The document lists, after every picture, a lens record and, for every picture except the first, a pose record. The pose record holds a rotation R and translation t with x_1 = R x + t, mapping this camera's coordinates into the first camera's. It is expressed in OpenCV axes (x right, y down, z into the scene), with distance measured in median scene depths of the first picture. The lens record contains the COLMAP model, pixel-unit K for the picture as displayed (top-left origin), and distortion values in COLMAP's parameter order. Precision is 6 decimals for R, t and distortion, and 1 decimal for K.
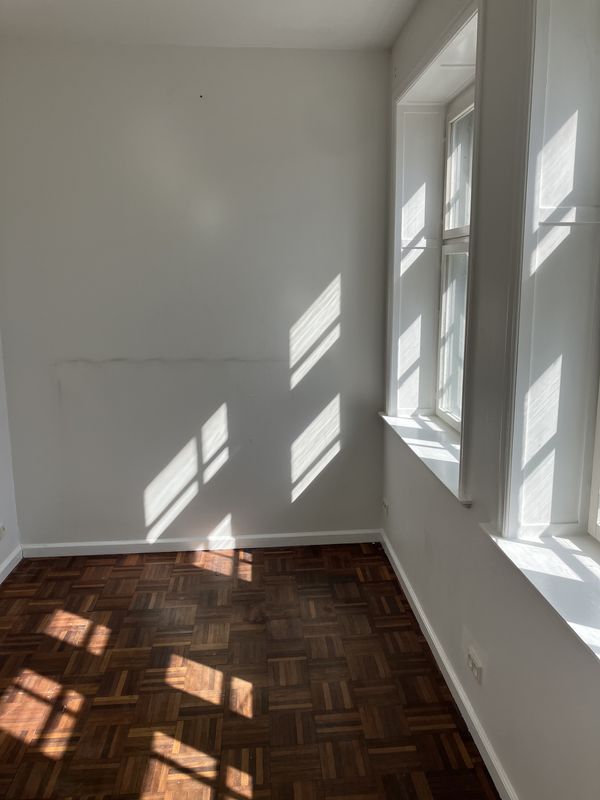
lens RADIAL K [[662.8, 0, 297.7], [0, 662.8, 383.2], [0, 0, 1]] dist [0.135734, -0.138767]
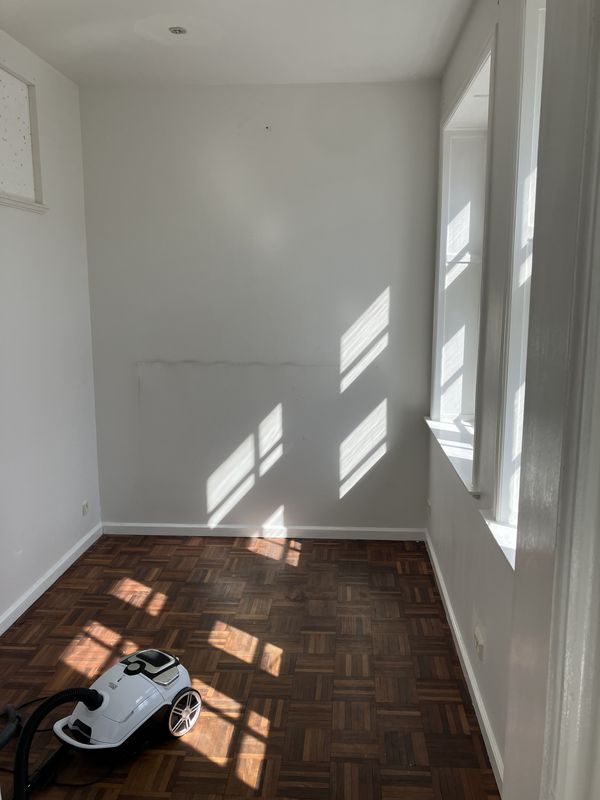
lens RADIAL K [[662.8, 0, 297.7], [0, 662.8, 383.2], [0, 0, 1]] dist [0.135734, -0.138767]
pose [[0.989456, 0.025302, -0.142608, 0.080414], [-0.028362, 0.999408, -0.019470, 0.018135], [0.142031, 0.023310, 0.989588, -0.088103]]
